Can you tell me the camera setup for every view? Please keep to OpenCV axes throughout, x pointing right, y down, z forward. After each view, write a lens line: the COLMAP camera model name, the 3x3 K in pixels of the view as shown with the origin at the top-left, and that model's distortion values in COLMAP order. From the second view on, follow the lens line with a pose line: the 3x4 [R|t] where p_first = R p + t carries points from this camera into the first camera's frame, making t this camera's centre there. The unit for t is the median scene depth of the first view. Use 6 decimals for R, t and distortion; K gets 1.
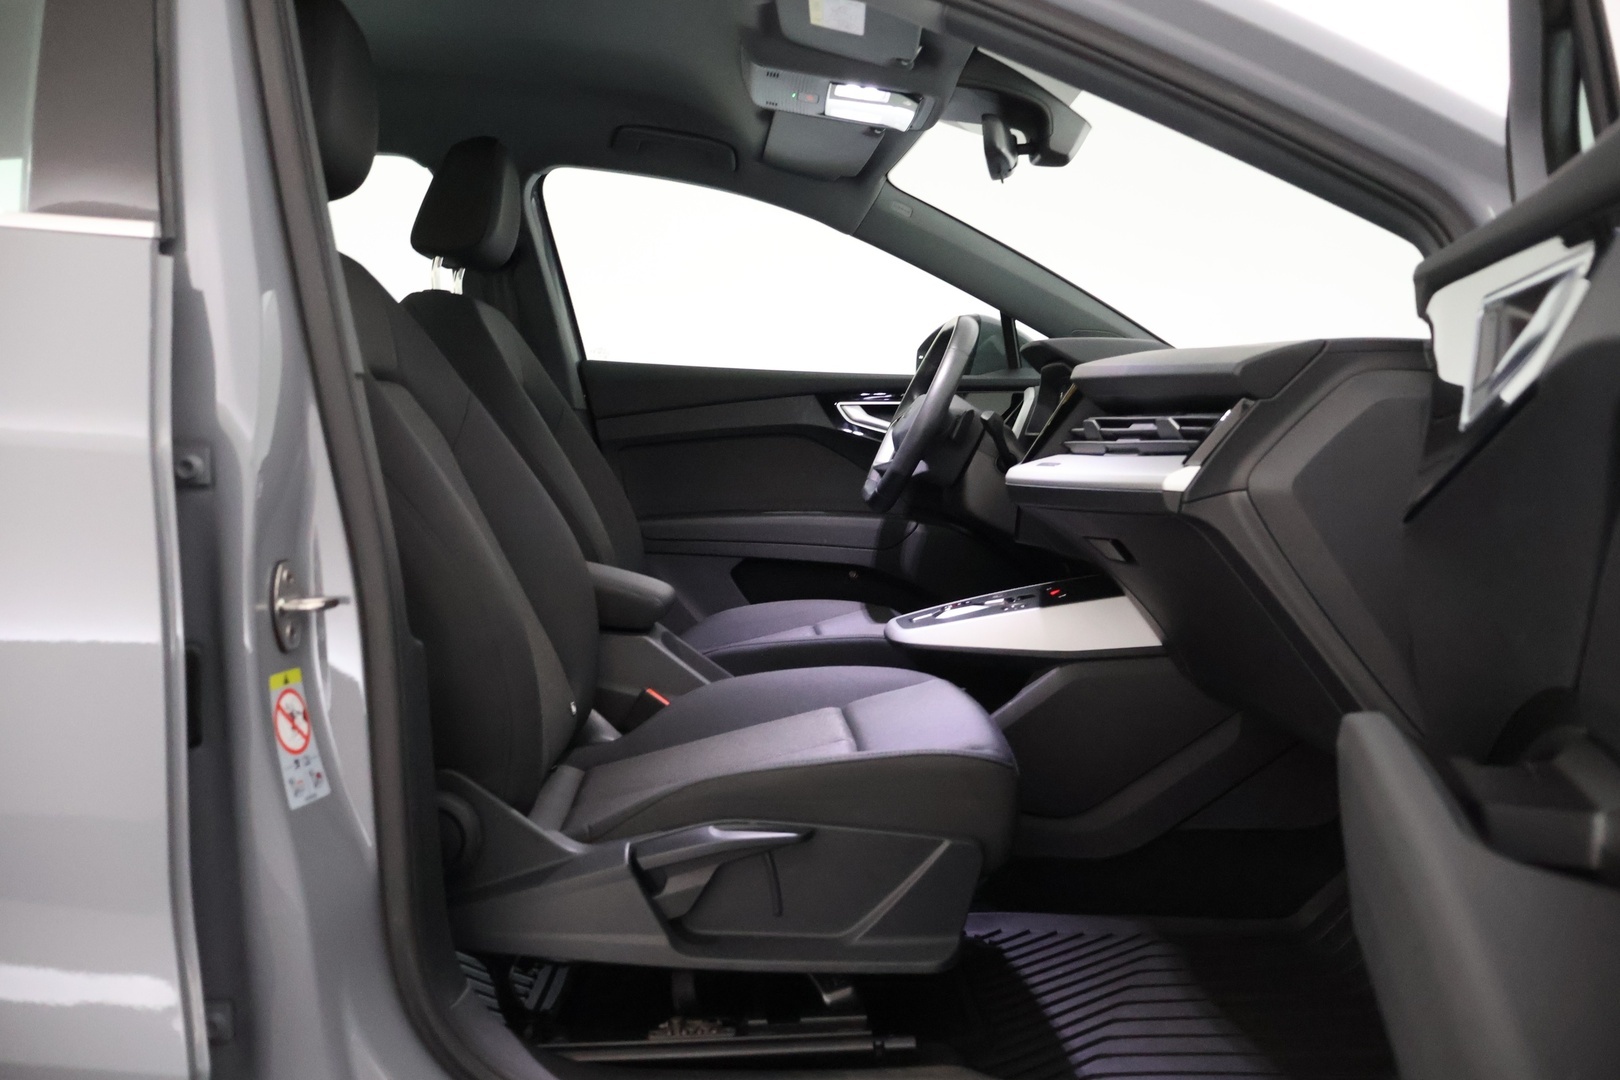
lens RADIAL K [[1399.7, 0, 815.1], [0, 1399.7, 542.0], [0, 0, 1]] dist [0.005665, -0.003548]
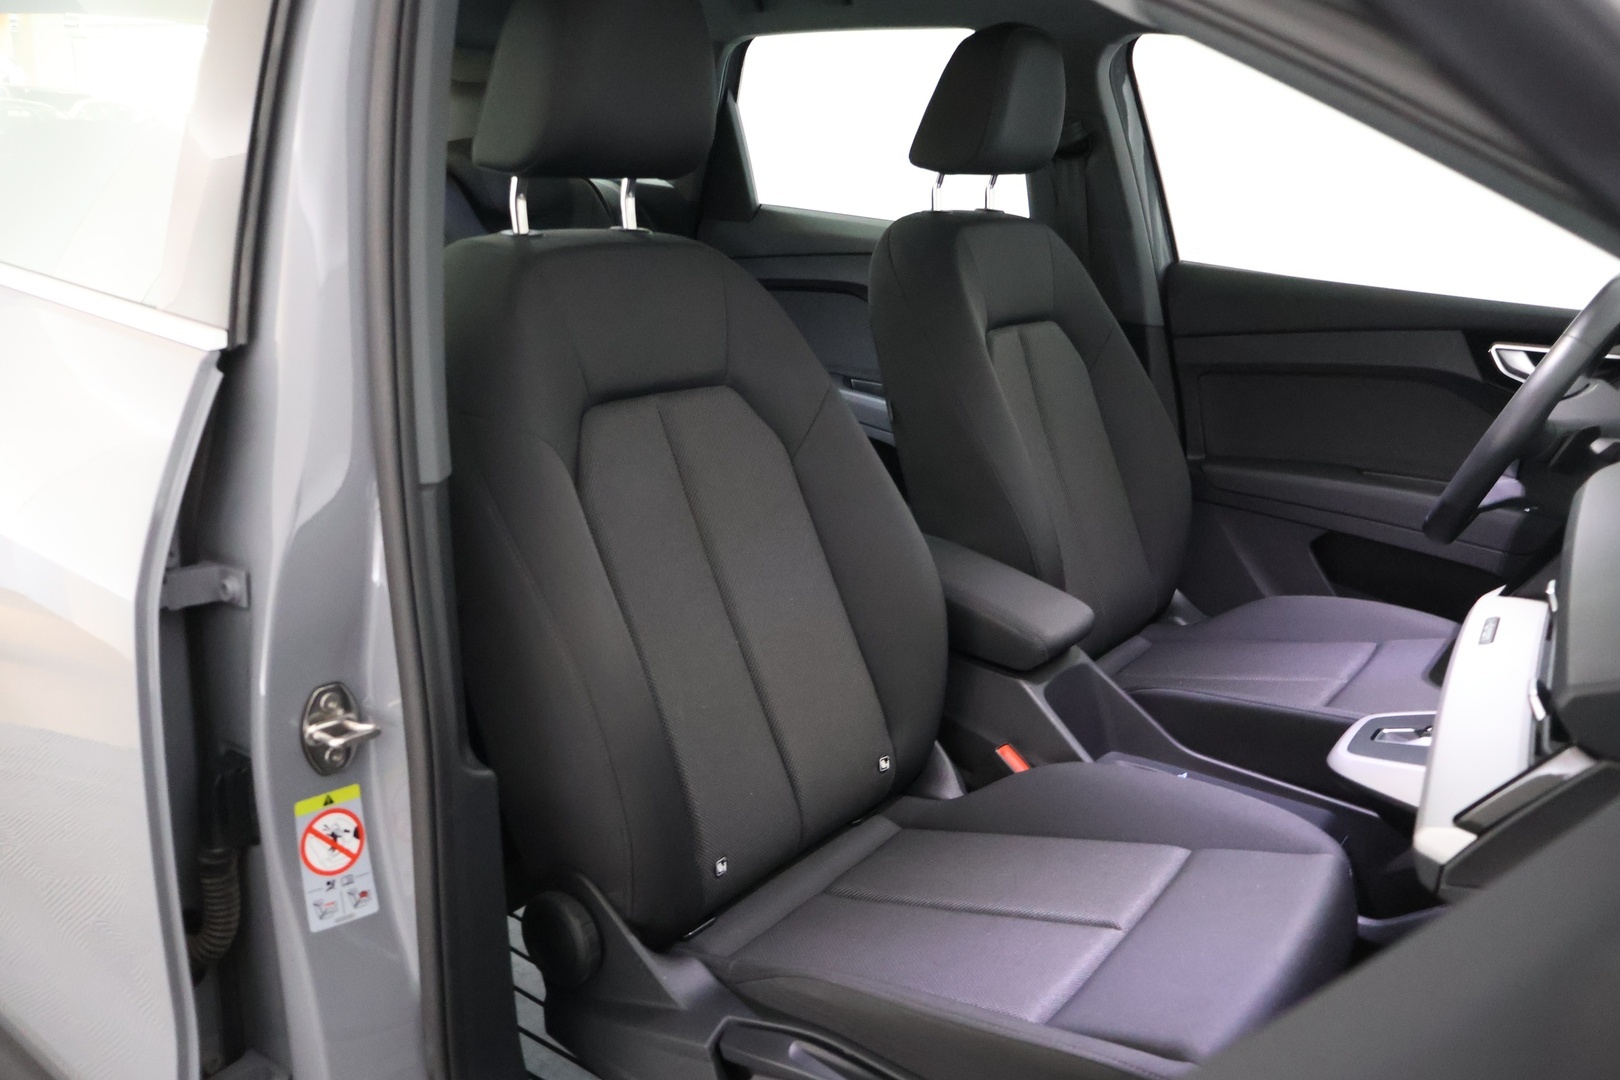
lens RADIAL K [[1399.7, 0, 808.5], [0, 1399.7, 536.8], [0, 0, 1]] dist [0.005665, -0.003548]
pose [[0.789209, 0.180244, -0.587079, 0.424660], [-0.066679, 0.975458, 0.209847, -0.305488], [0.610494, -0.126468, 0.781858, 0.451539]]
